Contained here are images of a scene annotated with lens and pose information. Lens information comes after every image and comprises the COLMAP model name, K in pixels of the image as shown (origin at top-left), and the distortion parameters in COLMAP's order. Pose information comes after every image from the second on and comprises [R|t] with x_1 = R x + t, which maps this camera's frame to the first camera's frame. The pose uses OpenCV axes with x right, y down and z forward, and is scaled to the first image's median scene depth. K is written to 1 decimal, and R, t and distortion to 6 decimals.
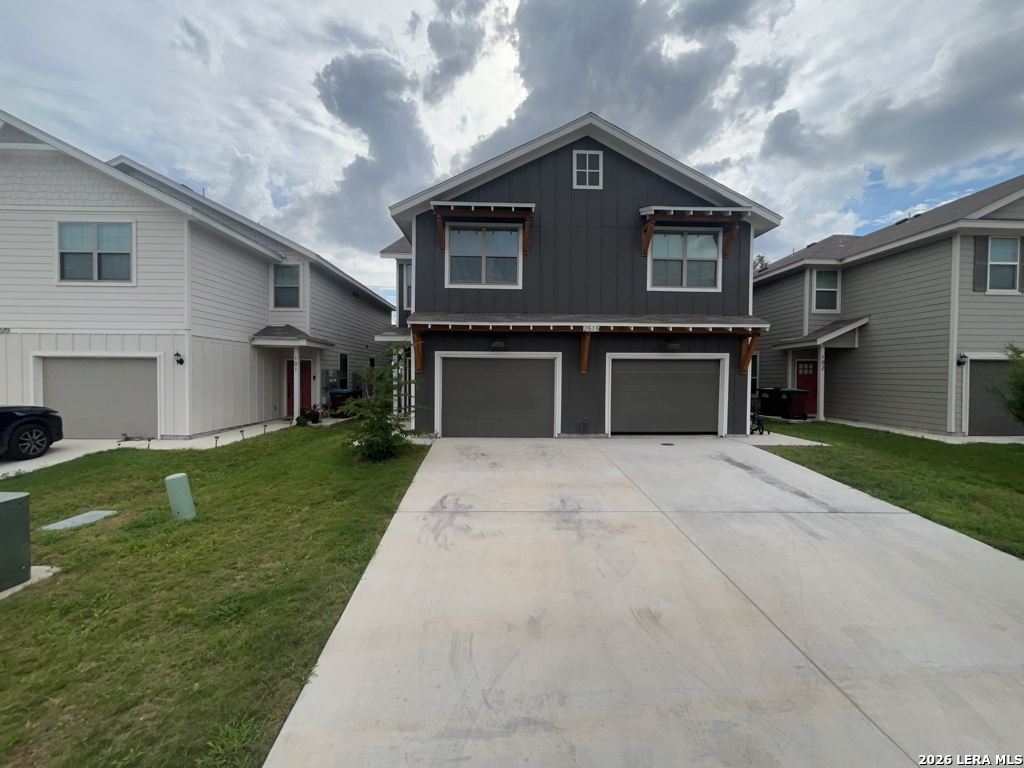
lens RADIAL K [[416.3, 0, 512.0], [0, 416.3, 384.0], [0, 0, 1]] dist [-0.001466, -0.000019]
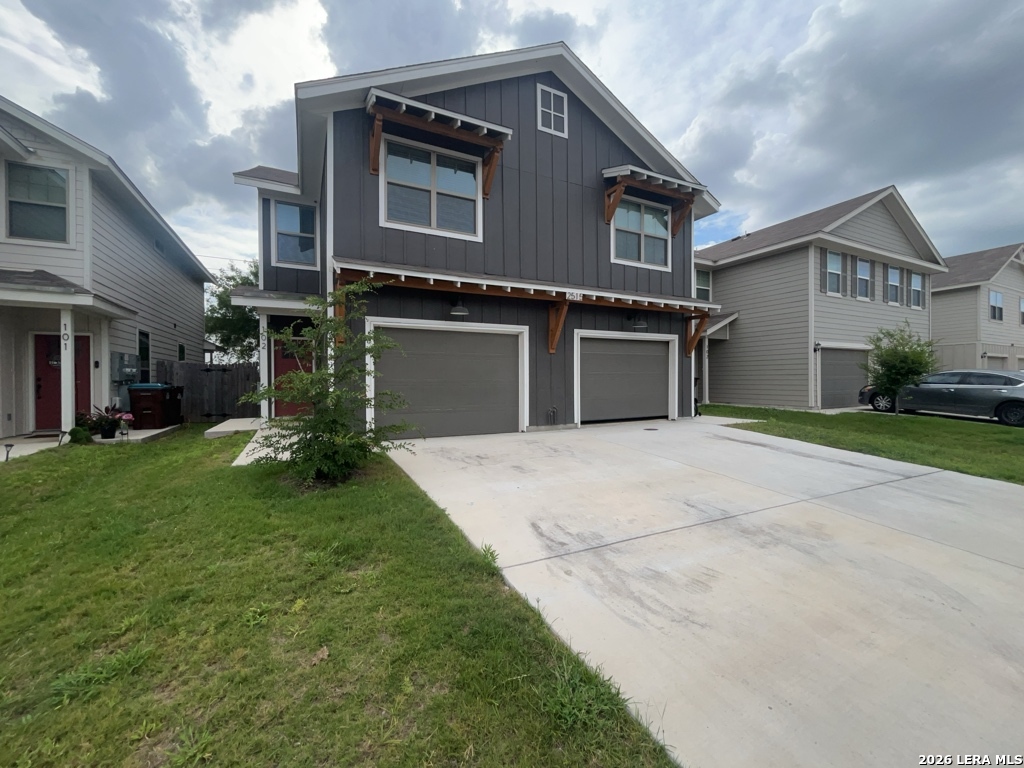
lens RADIAL K [[416.3, 0, 512.0], [0, 416.3, 384.0], [0, 0, 1]] dist [-0.001466, -0.000019]
pose [[0.906768, -0.015117, 0.421358, -0.254668], [0.020714, 0.999748, -0.008709, 0.043286], [-0.421120, 0.016625, 0.906853, 0.276235]]
